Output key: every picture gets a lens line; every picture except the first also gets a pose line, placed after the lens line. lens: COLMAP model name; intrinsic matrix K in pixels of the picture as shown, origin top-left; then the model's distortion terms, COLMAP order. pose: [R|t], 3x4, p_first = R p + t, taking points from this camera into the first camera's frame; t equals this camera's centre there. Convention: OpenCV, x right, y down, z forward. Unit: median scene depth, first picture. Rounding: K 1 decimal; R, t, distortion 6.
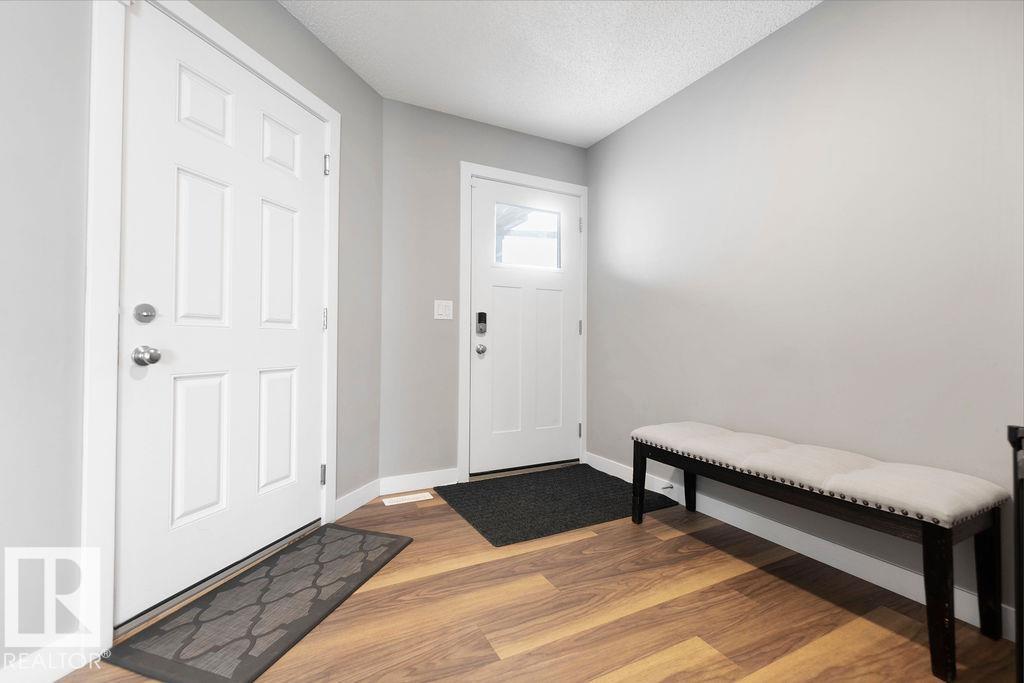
lens RADIAL K [[436.4, 0, 503.4], [0, 436.4, 341.9], [0, 0, 1]] dist [-0.008774, 0.004448]
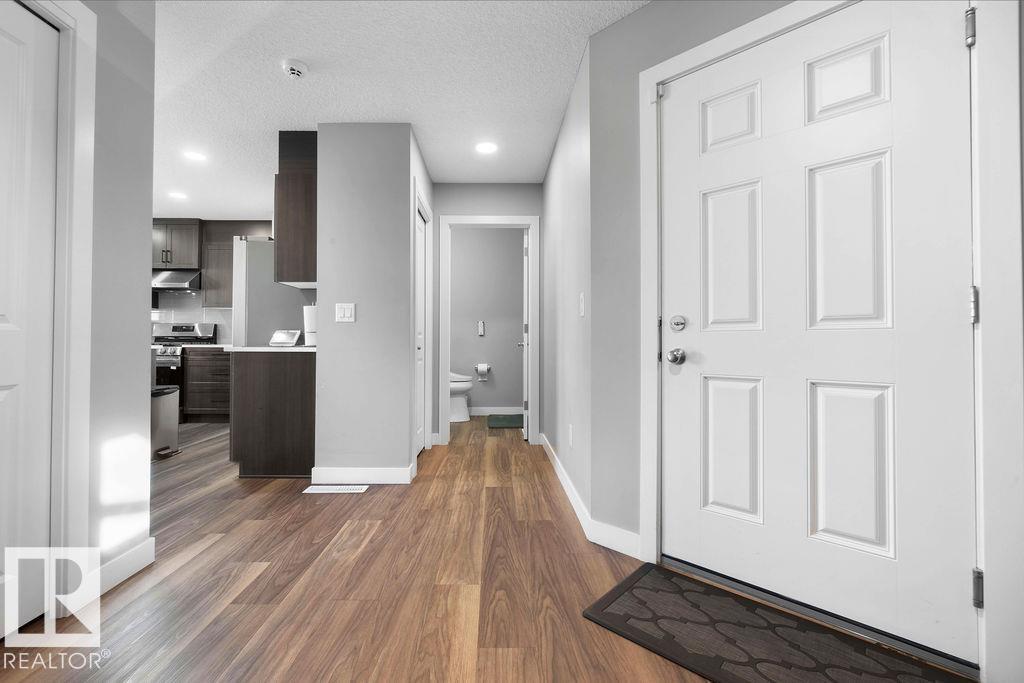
lens RADIAL K [[436.4, 0, 493.6], [0, 436.4, 332.4], [0, 0, 1]] dist [-0.008774, 0.004448]
pose [[-0.450978, -0.034387, -0.891872, 0.356474], [-0.011574, 0.999399, -0.032680, 0.006281], [0.892460, -0.004416, -0.451105, 0.689563]]
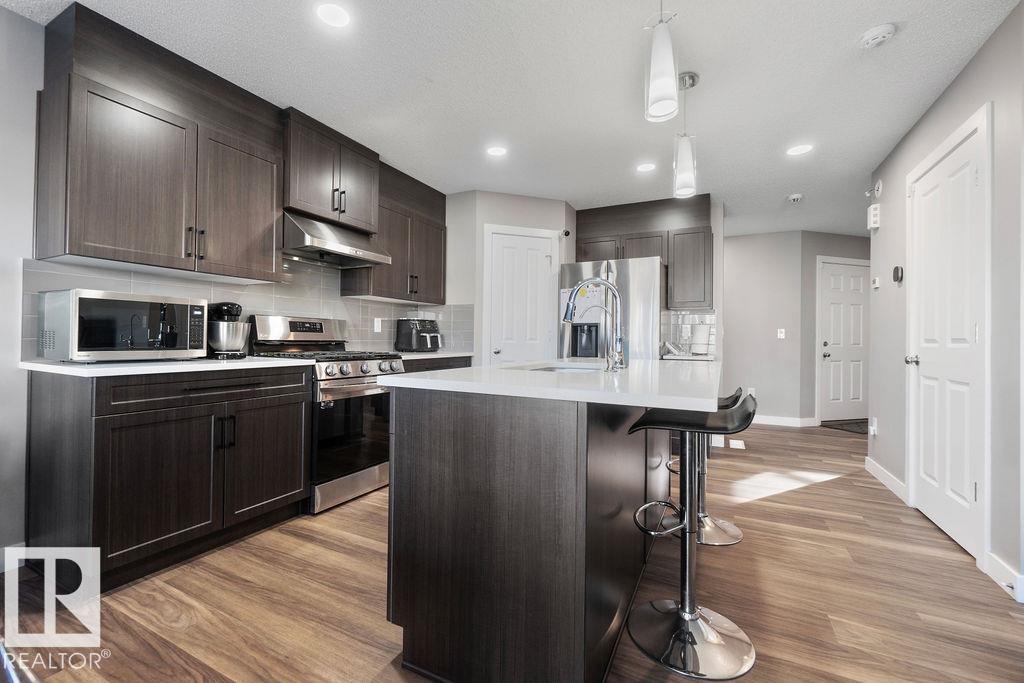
lens RADIAL K [[436.4, 0, 495.7], [0, 436.4, 340.7], [0, 0, 1]] dist [-0.008774, 0.004448]
pose [[0.576163, -0.014936, -0.817198, 0.428595], [-0.003837, 0.999773, -0.020978, -0.005151], [0.817326, 0.015222, 0.575975, -2.290504]]
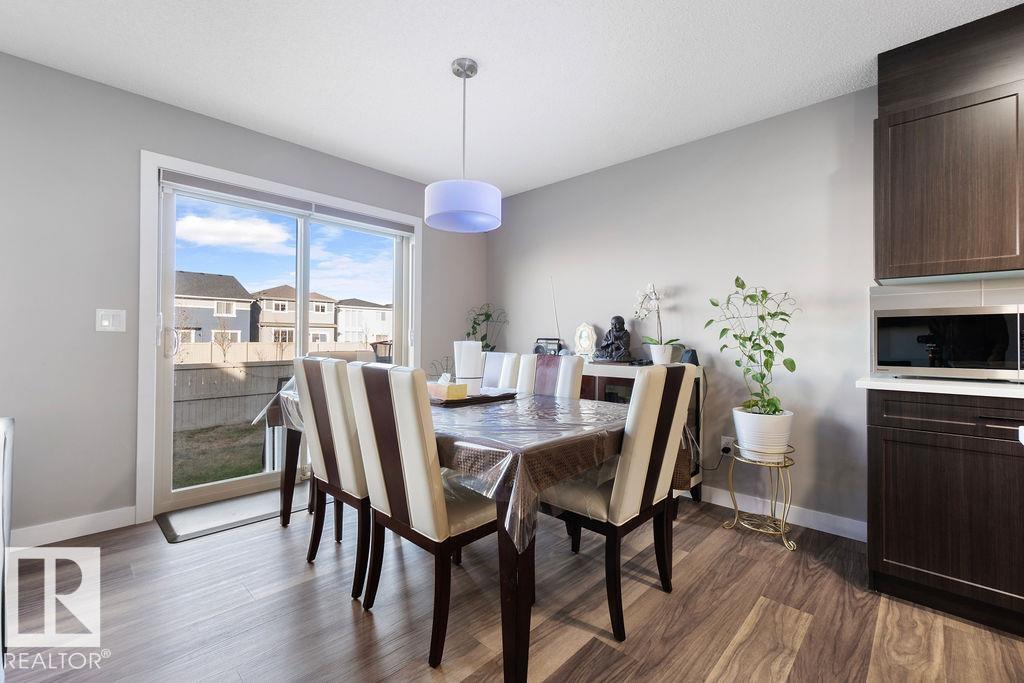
lens RADIAL K [[436.4, 0, 494.8], [0, 436.4, 334.4], [0, 0, 1]] dist [-0.008774, 0.004448]
pose [[-0.951590, -0.028205, -0.306073, 0.365268], [-0.025686, 0.999595, -0.012256, -0.033063], [0.306295, -0.003801, -0.951929, -1.856621]]
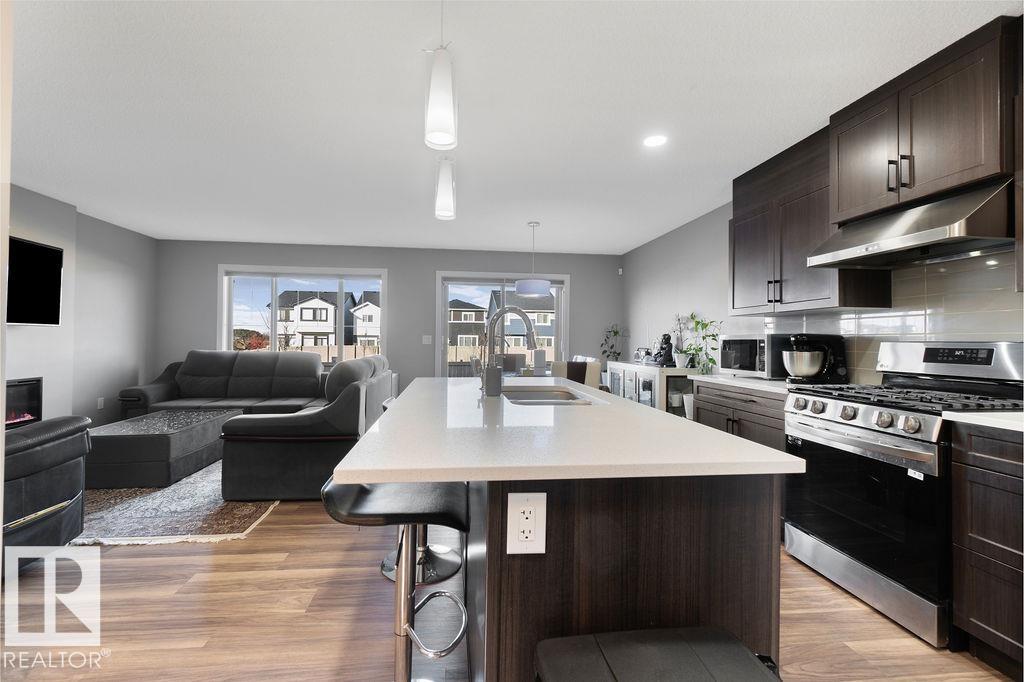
lens RADIAL K [[436.4, 0, 499.8], [0, 436.4, 333.5], [0, 0, 1]] dist [-0.008774, 0.004448]
pose [[-0.932873, -0.022595, 0.359496, -0.470728], [-0.026472, 0.999632, -0.005865, -0.090795], [-0.359231, -0.014988, -0.933128, -0.776040]]
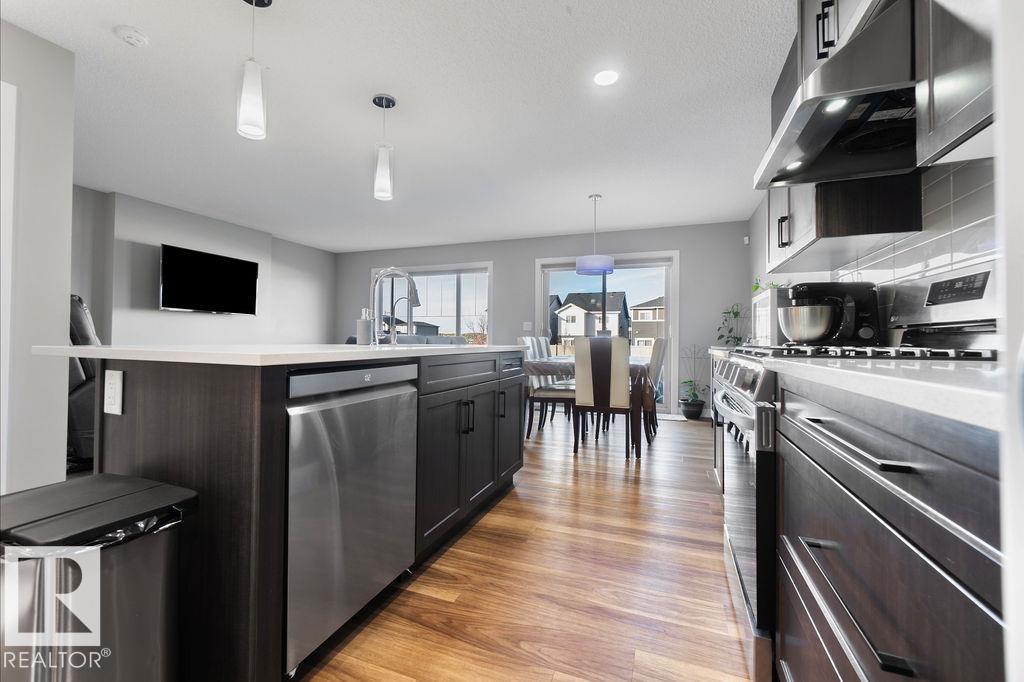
lens RADIAL K [[436.4, 0, 500.0], [0, 436.4, 334.0], [0, 0, 1]] dist [-0.008774, 0.004448]
pose [[-0.655718, -0.014428, 0.754868, -1.083363], [-0.019638, 0.999805, 0.002051, -0.005217], [-0.754751, -0.013479, -0.655873, -1.162977]]
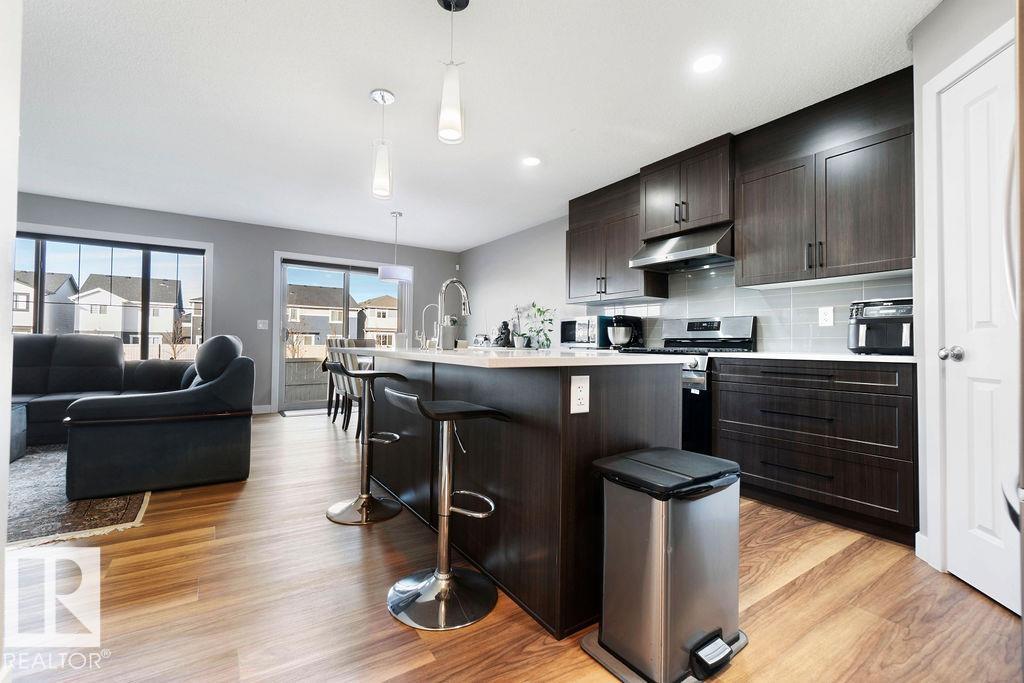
lens RADIAL K [[436.4, 0, 499.4], [0, 436.4, 334.7], [0, 0, 1]] dist [-0.008774, 0.004448]
pose [[-0.994247, -0.032054, -0.102199, -0.167785], [-0.030353, 0.999374, -0.018155, 0.005001], [0.102717, -0.014948, -0.994598, -0.523539]]
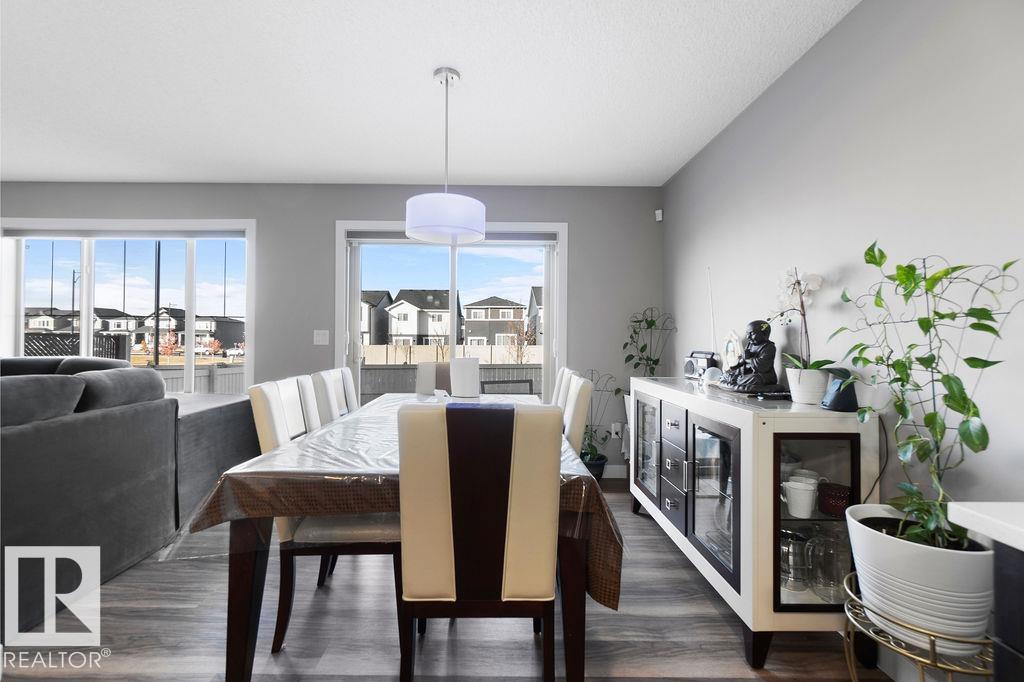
lens RADIAL K [[436.4, 0, 505.4], [0, 436.4, 334.5], [0, 0, 1]] dist [-0.008774, 0.004448]
pose [[-0.894082, -0.018797, 0.447508, -0.395295], [-0.020383, 0.999791, 0.001271, -0.083394], [-0.447439, -0.007985, -0.894279, -2.016024]]
